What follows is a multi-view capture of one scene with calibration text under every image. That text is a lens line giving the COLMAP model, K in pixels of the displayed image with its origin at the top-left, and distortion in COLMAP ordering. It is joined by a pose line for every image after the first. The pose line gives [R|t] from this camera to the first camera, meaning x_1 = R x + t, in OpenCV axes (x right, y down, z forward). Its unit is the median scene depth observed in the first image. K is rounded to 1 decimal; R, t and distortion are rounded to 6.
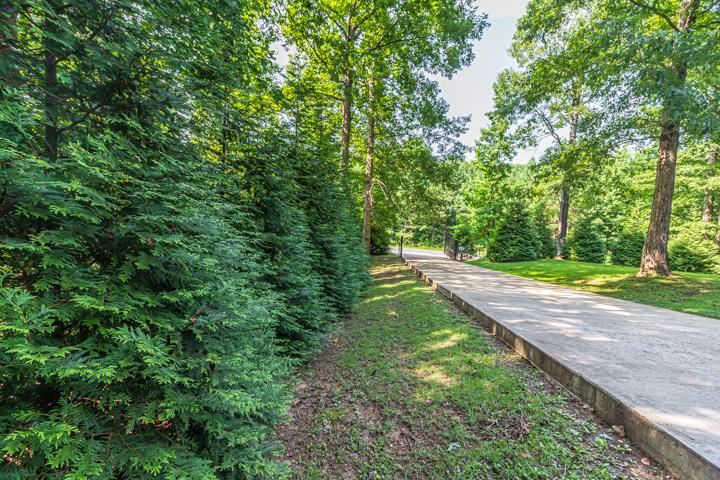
lens RADIAL K [[338.3, 0, 359.7], [0, 338.3, 241.5], [0, 0, 1]] dist [-0.000997, 0.000021]
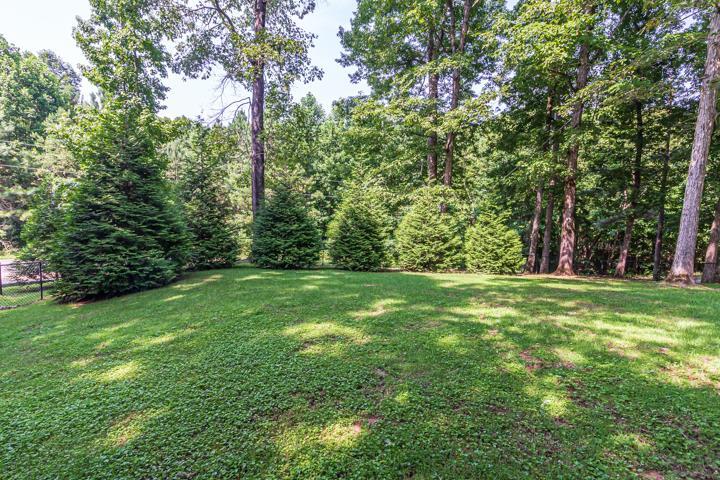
lens RADIAL K [[374.7, 0, 360.2], [0, 374.7, 238.4], [0, 0, 1]] dist [-0.000734, 0.000034]
pose [[0.765437, -0.088309, 0.637422, 0.229220], [0.066307, 0.996090, 0.058375, -0.004695], [-0.640085, -0.002416, 0.768300, 0.289188]]
